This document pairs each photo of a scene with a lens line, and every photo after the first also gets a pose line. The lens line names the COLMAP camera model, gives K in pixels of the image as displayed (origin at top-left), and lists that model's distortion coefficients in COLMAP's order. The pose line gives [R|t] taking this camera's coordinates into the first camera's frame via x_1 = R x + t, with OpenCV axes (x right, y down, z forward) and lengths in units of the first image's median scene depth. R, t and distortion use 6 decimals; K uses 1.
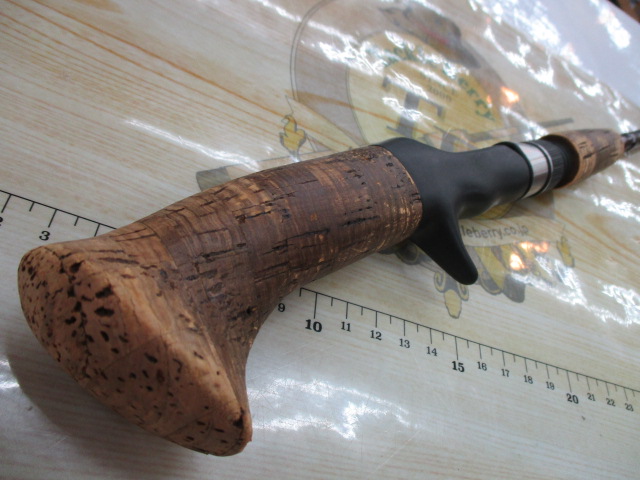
lens RADIAL K [[465.6, 0, 319.8], [0, 465.6, 240.0], [0, 0, 1]] dist [-0.013034, 0.012381]
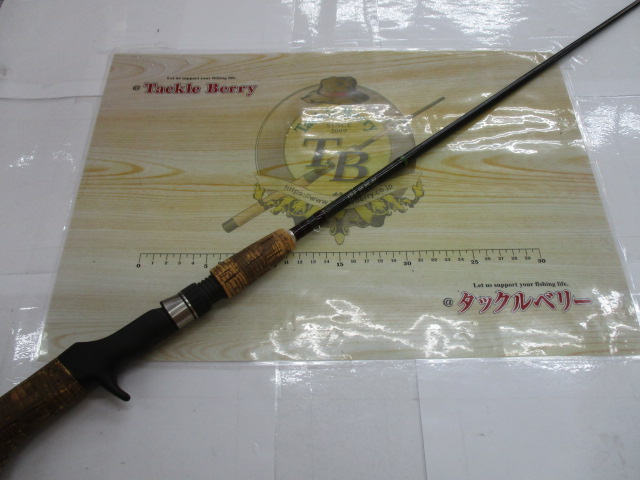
lens RADIAL K [[465.6, 0, 319.7], [0, 465.6, 239.9], [0, 0, 1]] dist [-0.013034, 0.012381]
pose [[0.867727, -0.316968, -0.382859, 1.028024], [0.329825, 0.943446, -0.033549, 0.180412], [0.371841, -0.097165, 0.923197, -1.066717]]
